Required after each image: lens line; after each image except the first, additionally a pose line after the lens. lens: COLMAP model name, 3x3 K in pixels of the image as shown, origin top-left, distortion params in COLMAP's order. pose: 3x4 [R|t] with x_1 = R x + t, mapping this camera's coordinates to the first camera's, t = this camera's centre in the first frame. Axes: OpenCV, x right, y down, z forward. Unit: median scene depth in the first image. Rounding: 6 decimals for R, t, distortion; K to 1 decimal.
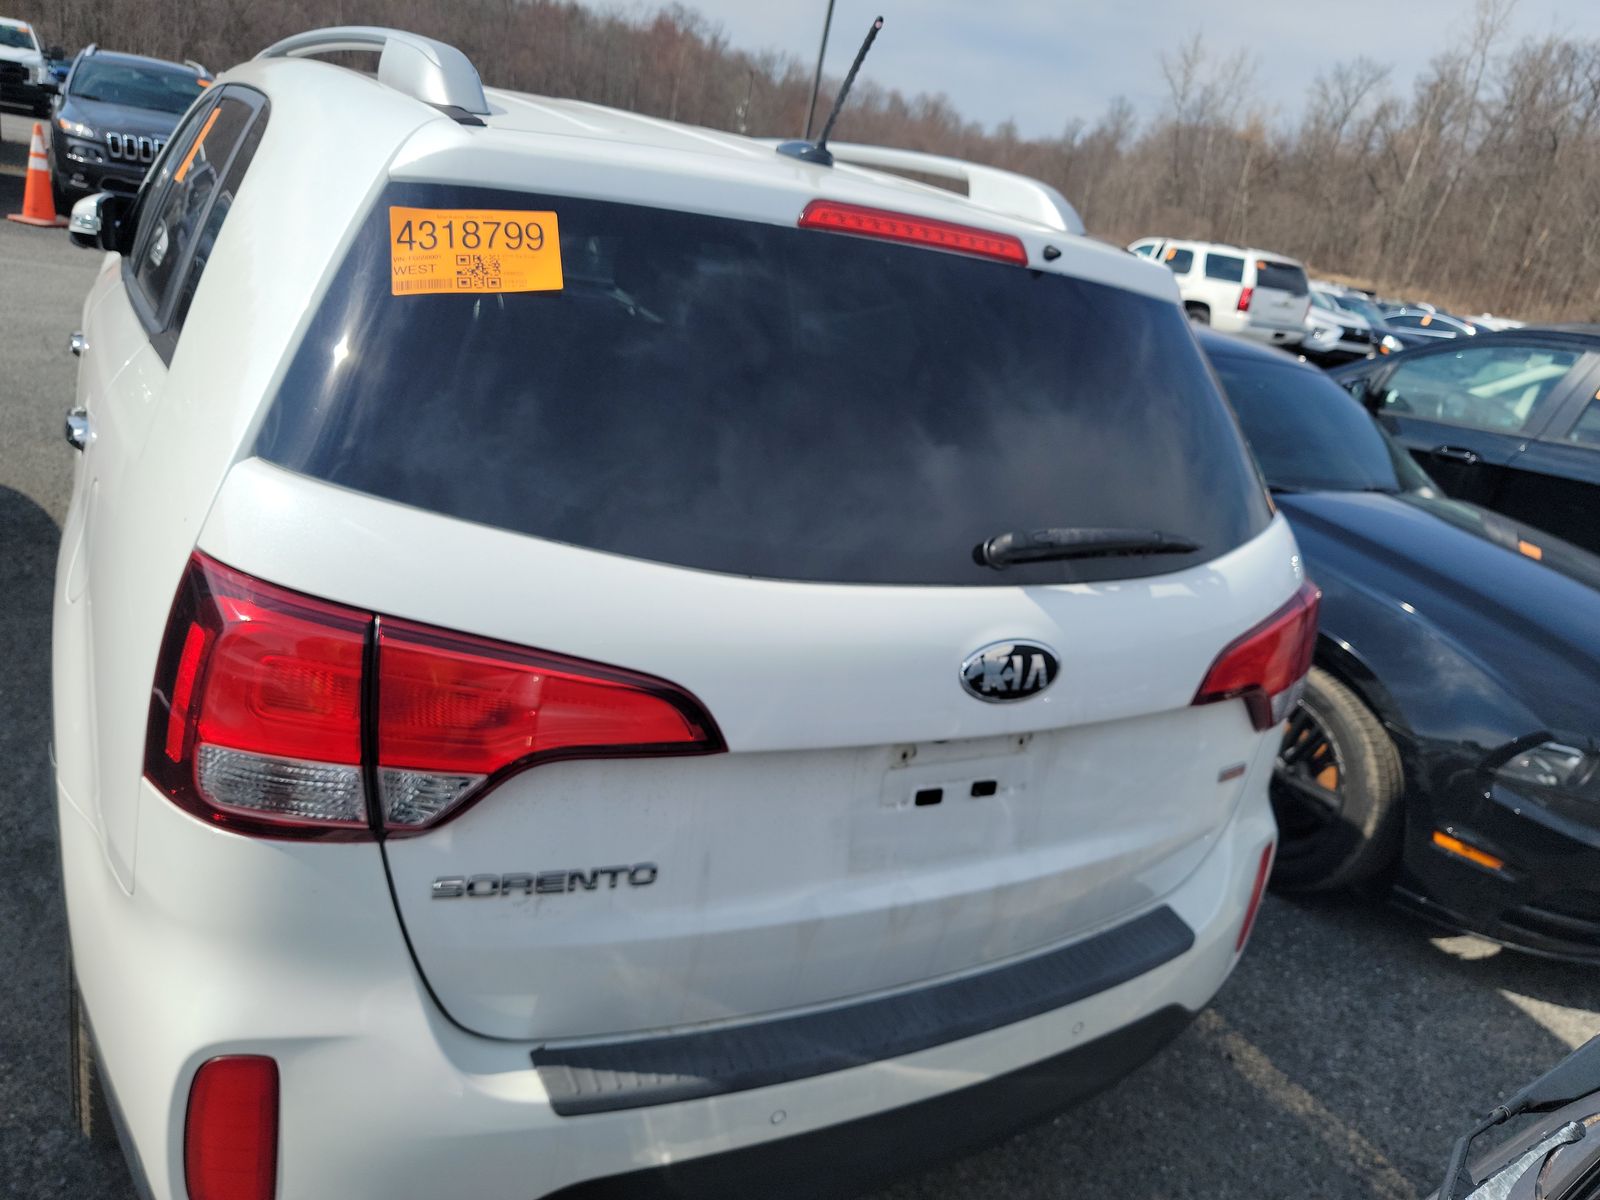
lens RADIAL K [[1124.5, 0, 800.0], [0, 1124.5, 600.0], [0, 0, 1]] dist [0.031810, -0.033726]
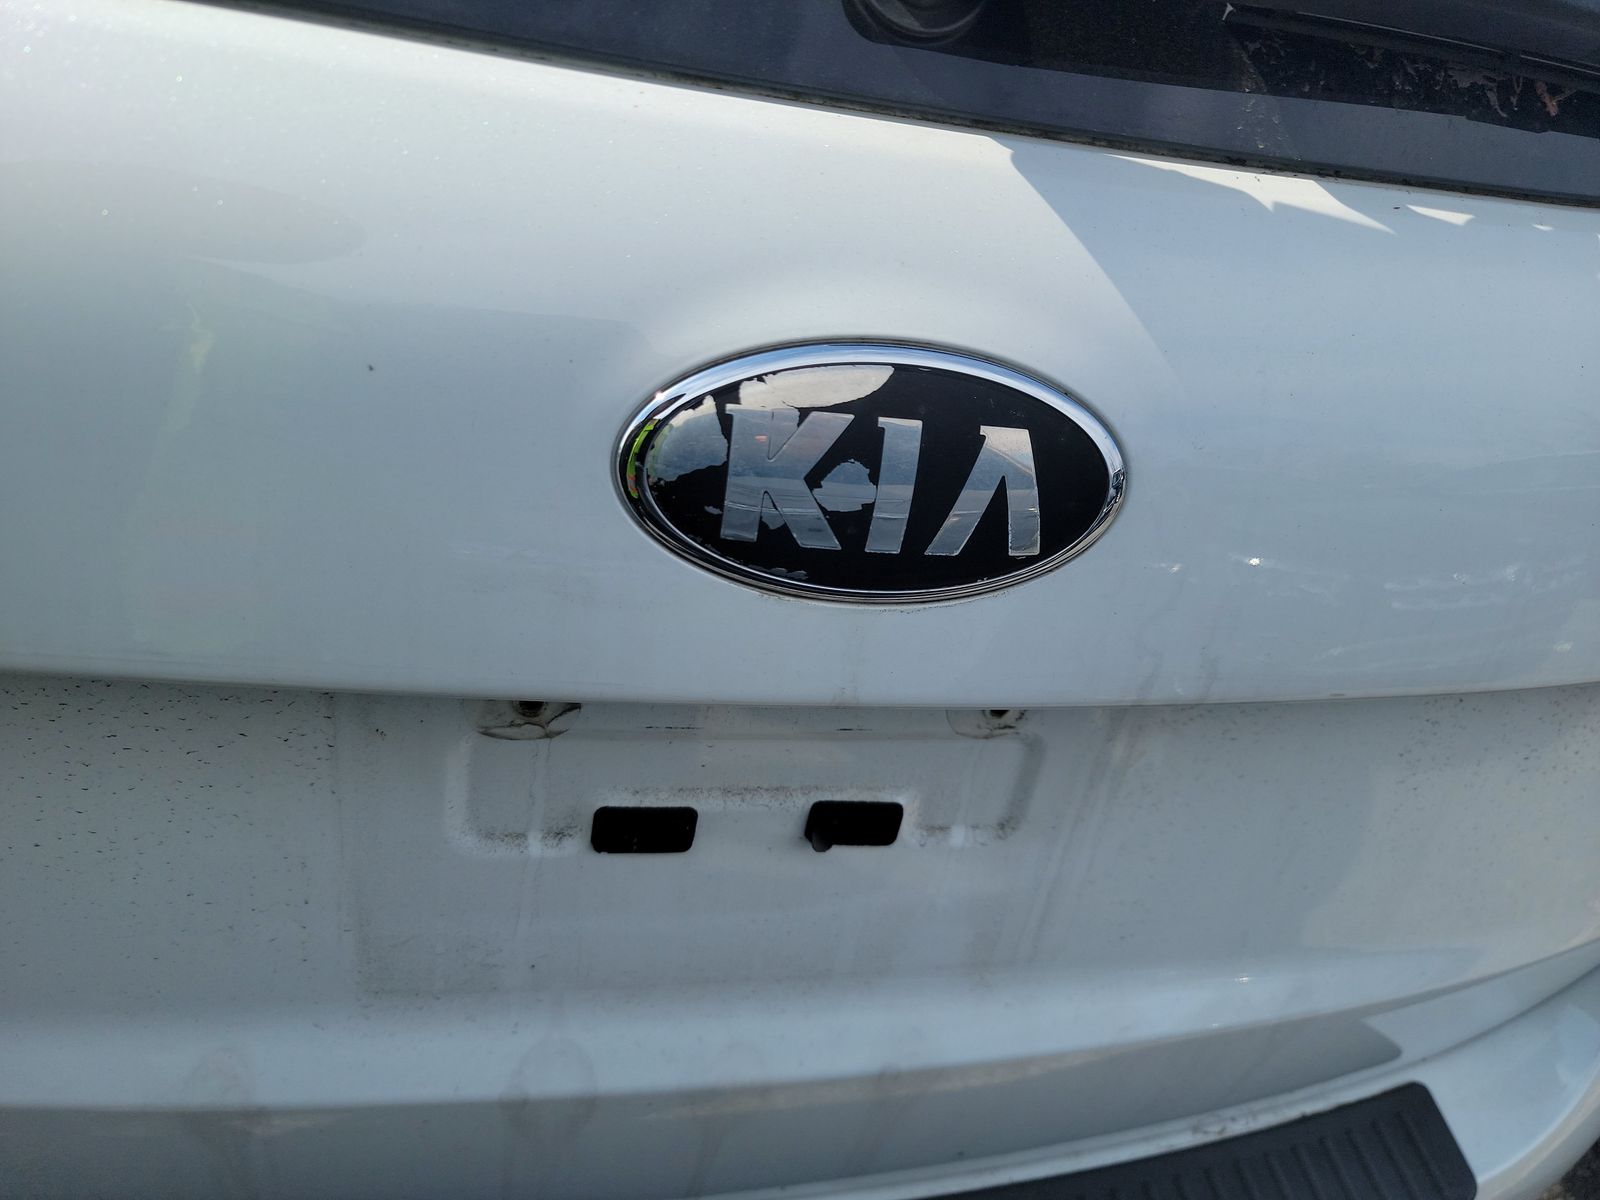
lens RADIAL K [[1124.5, 0, 800.0], [0, 1124.5, 600.0], [0, 0, 1]] dist [0.031810, -0.033726]
pose [[0.952563, 0.173503, -0.250041, 0.235656], [-0.116993, 0.967206, 0.225443, 0.035797], [0.280956, -0.185495, 0.941624, 0.754255]]
